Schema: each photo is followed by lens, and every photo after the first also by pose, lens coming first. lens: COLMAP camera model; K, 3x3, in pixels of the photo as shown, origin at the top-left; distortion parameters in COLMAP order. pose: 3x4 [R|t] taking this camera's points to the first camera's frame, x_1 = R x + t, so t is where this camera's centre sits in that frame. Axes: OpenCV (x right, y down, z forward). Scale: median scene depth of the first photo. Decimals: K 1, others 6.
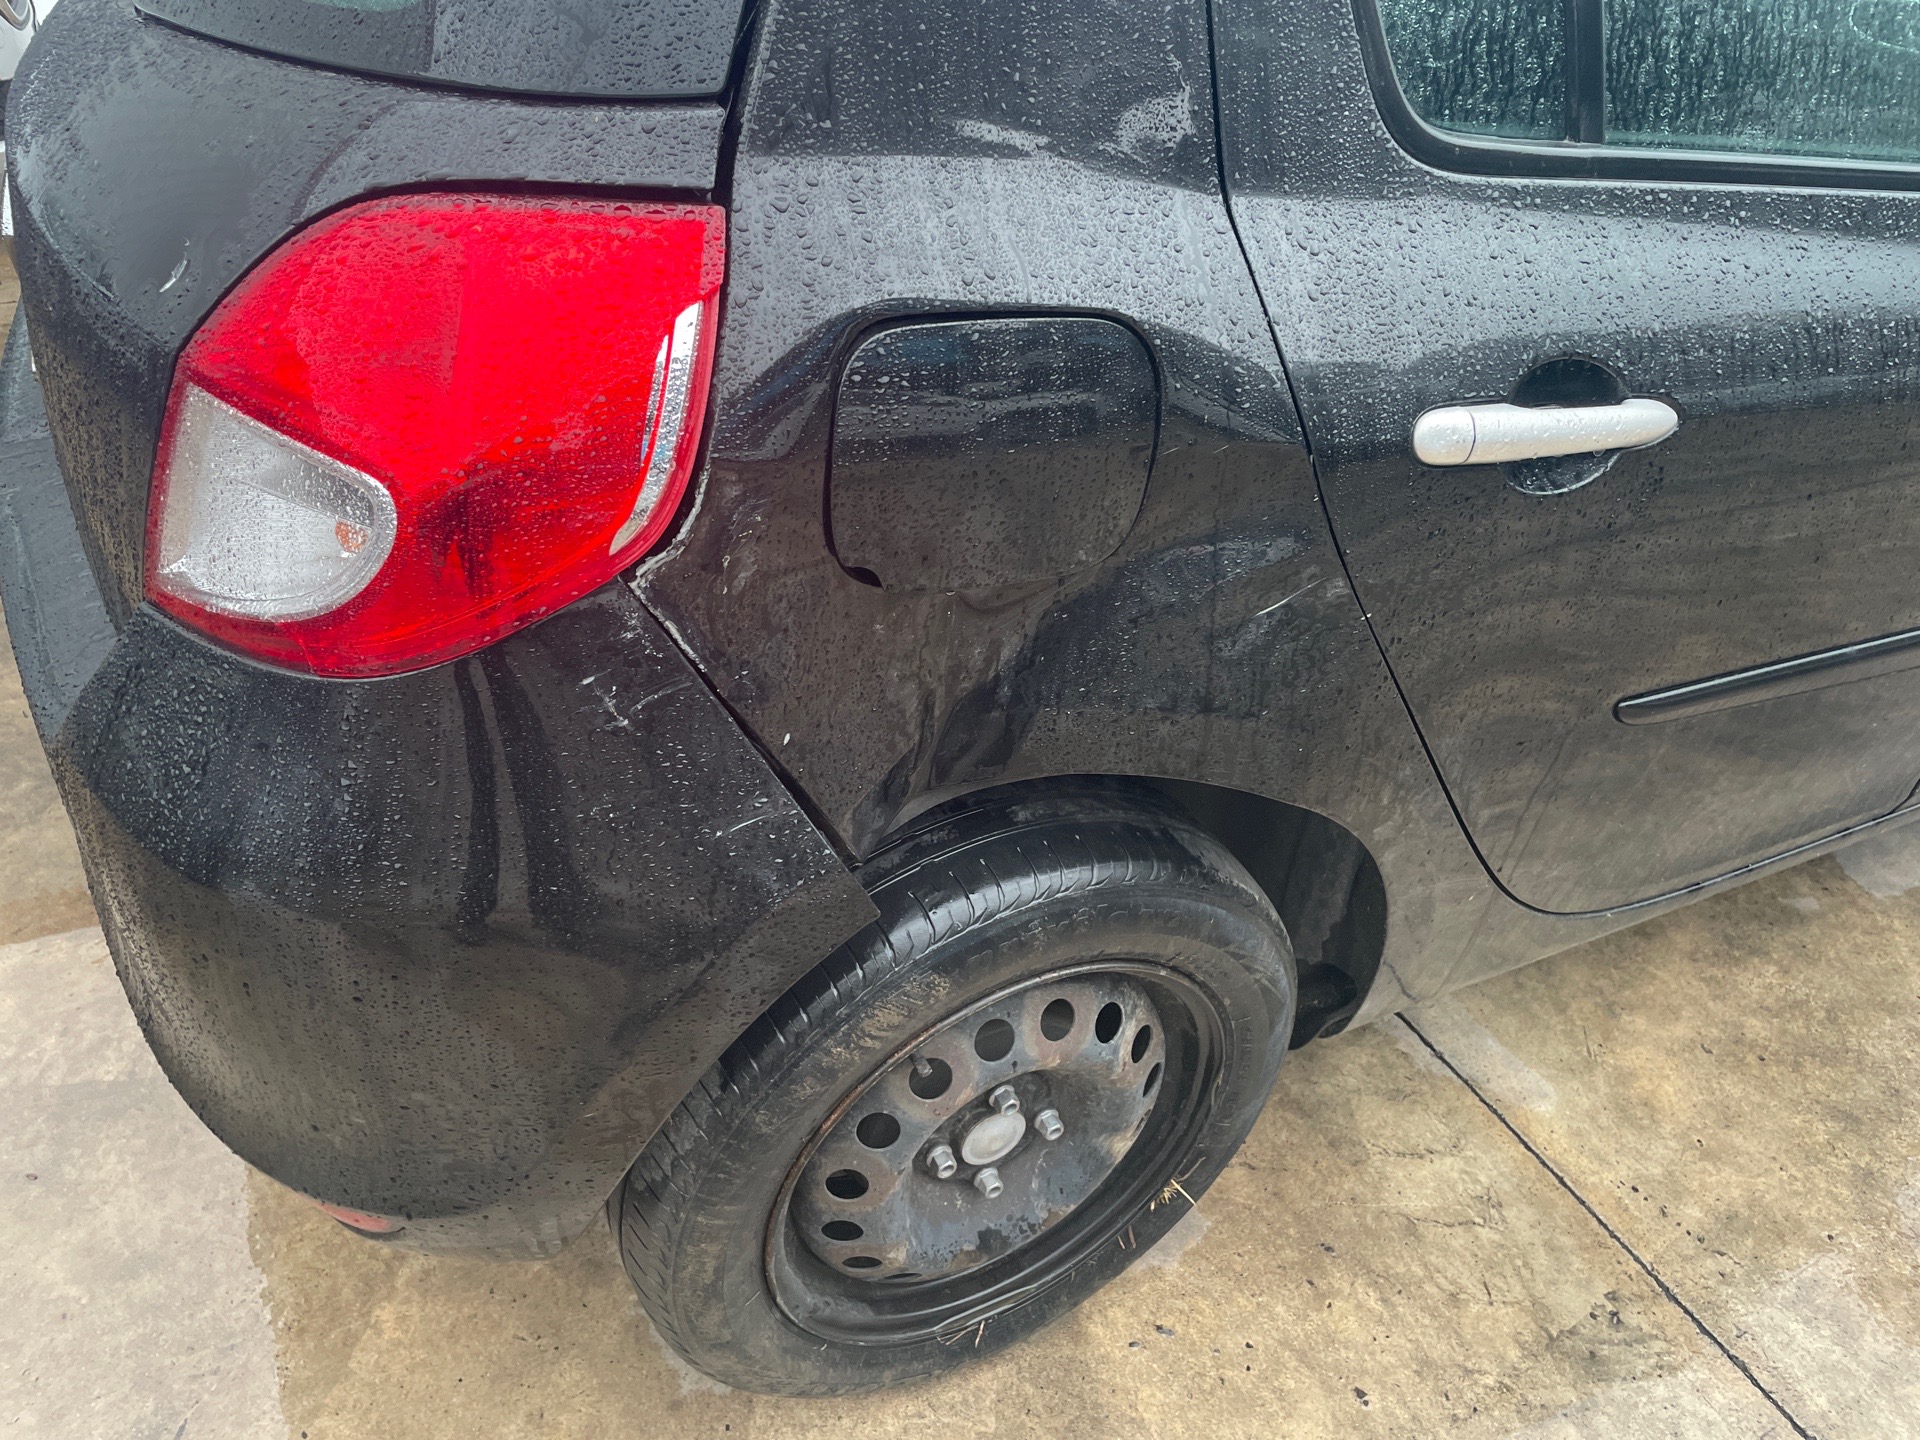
lens RADIAL K [[1457.4, 0, 950.2], [0, 1457.4, 737.0], [0, 0, 1]] dist [0.072483, -0.096061]
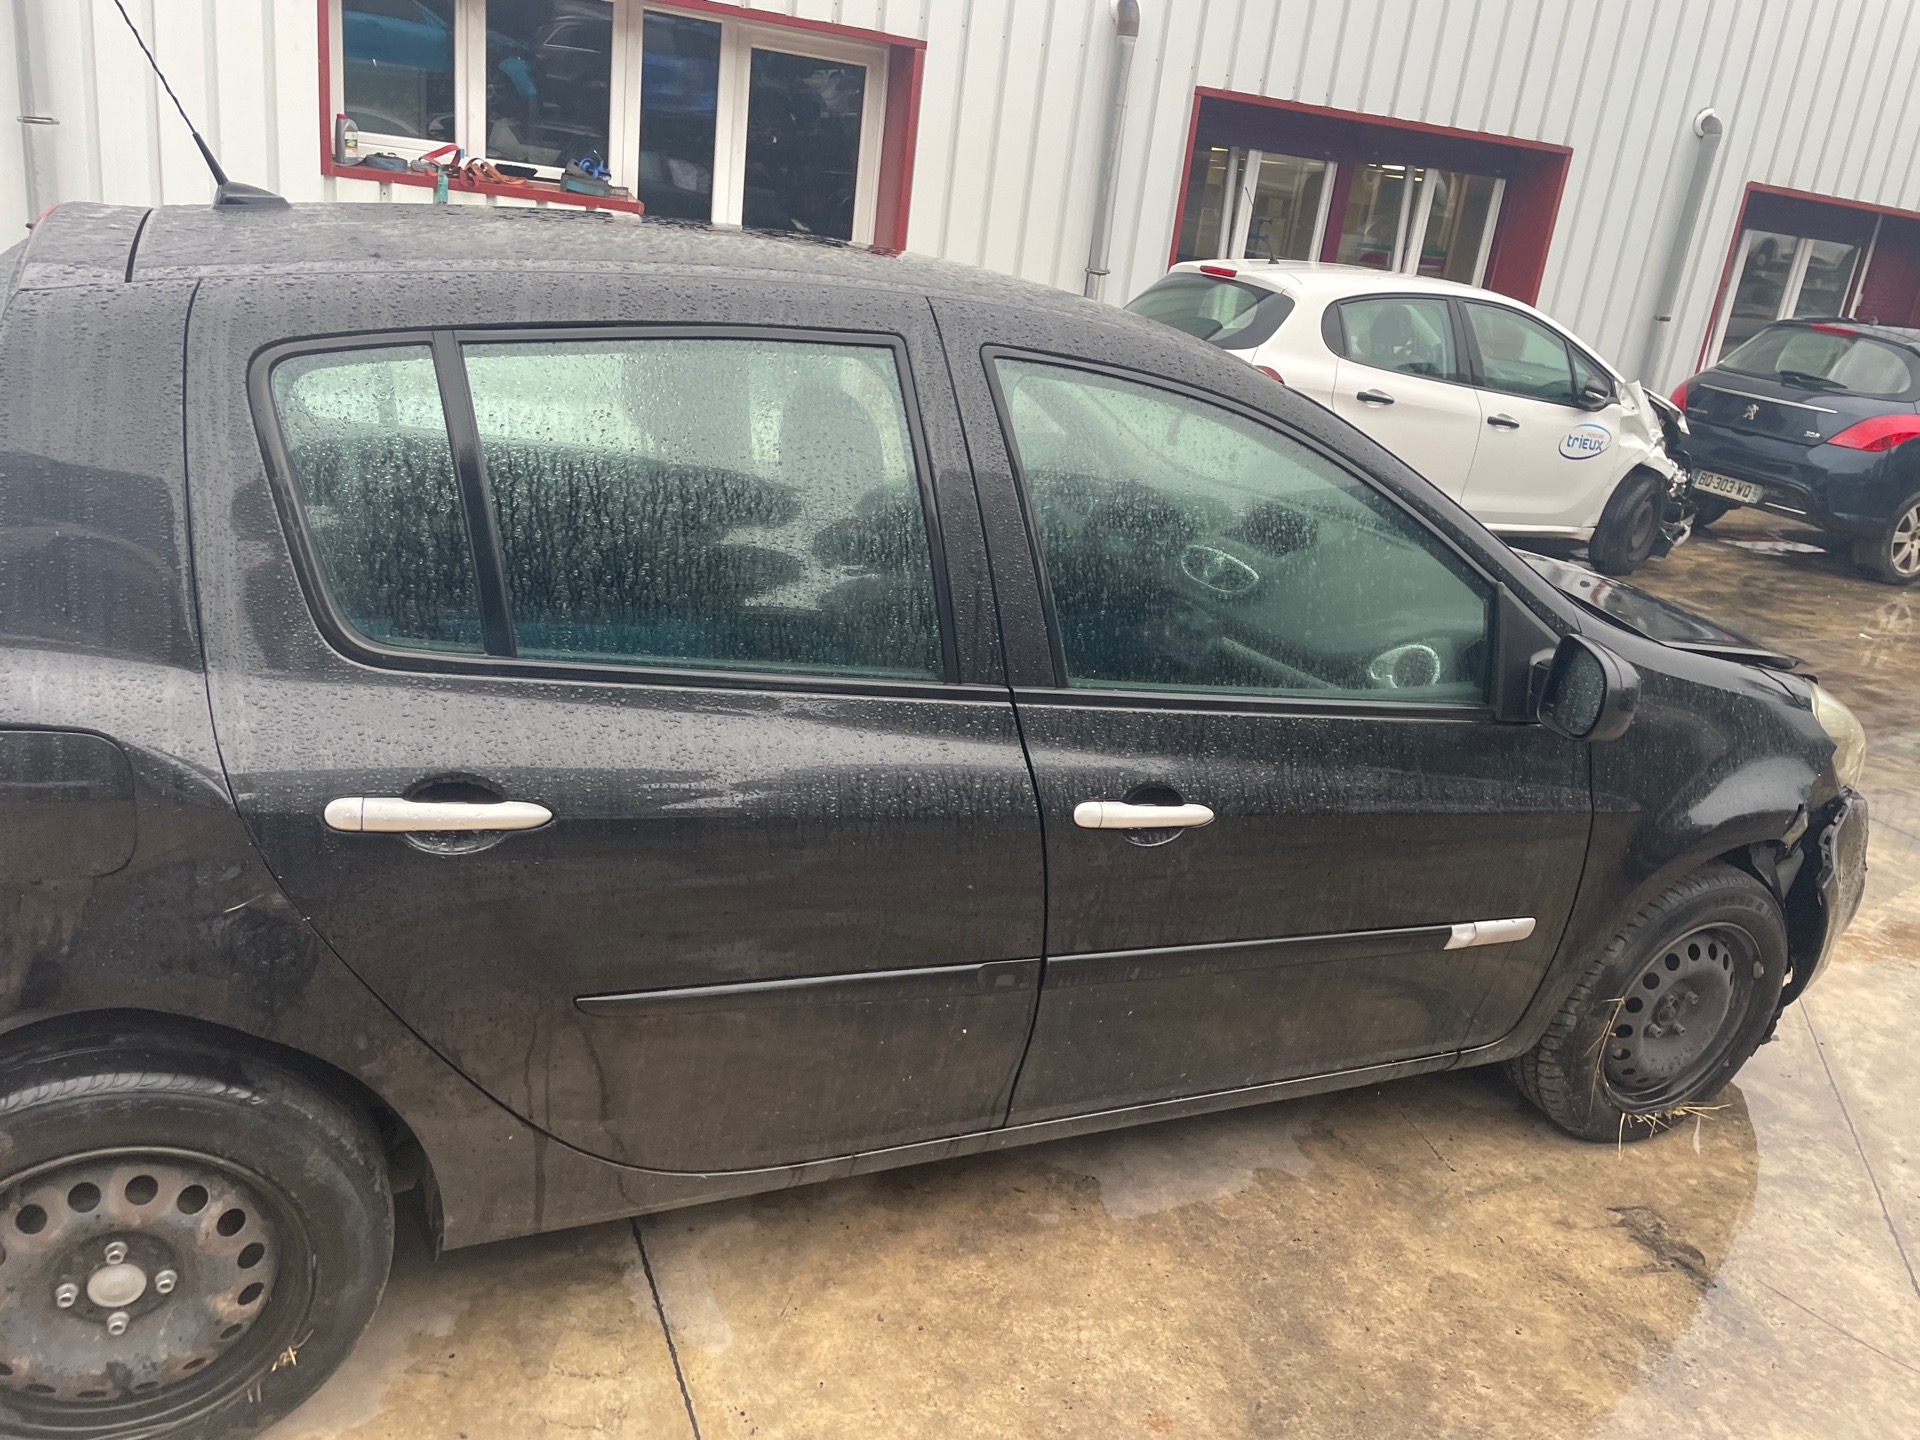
lens RADIAL K [[1457.4, 0, 984.6], [0, 1457.4, 697.2], [0, 0, 1]] dist [0.072483, -0.096061]
pose [[0.997898, 0.062390, -0.017530, 0.962936], [-0.064794, 0.955378, -0.288193, 0.097935], [-0.001233, 0.288723, 0.957412, -0.597276]]
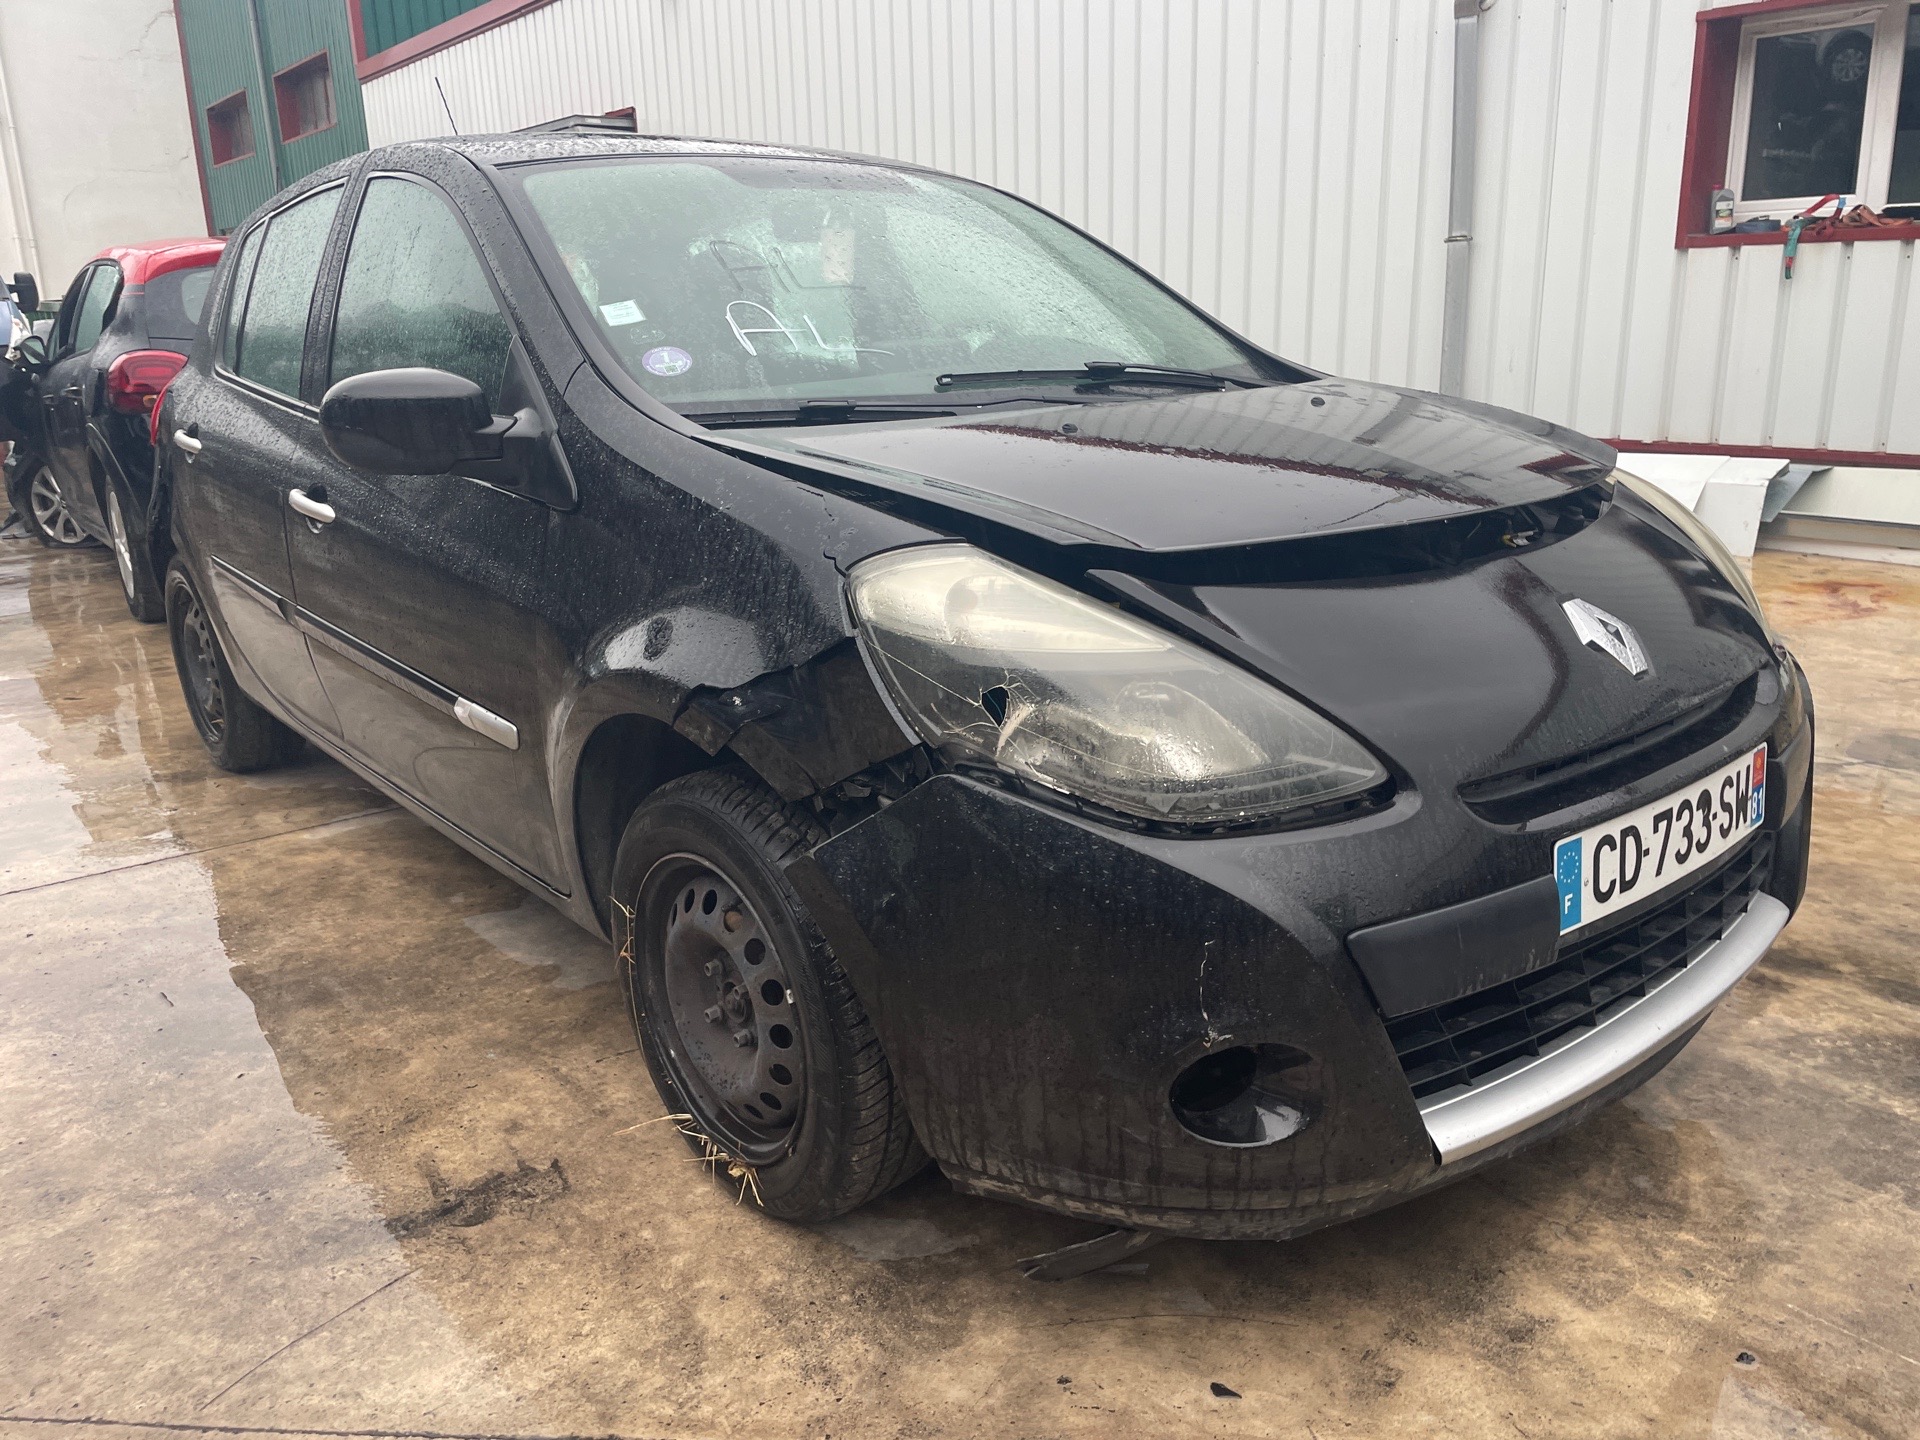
lens RADIAL K [[1457.4, 0, 970.7], [0, 1457.4, 733.0], [0, 0, 1]] dist [0.072483, -0.096061]
pose [[0.215246, 0.204145, -0.954984, 3.911181], [-0.533110, 0.843899, 0.060240, -0.753062], [0.818207, 0.496145, 0.290478, 1.684239]]
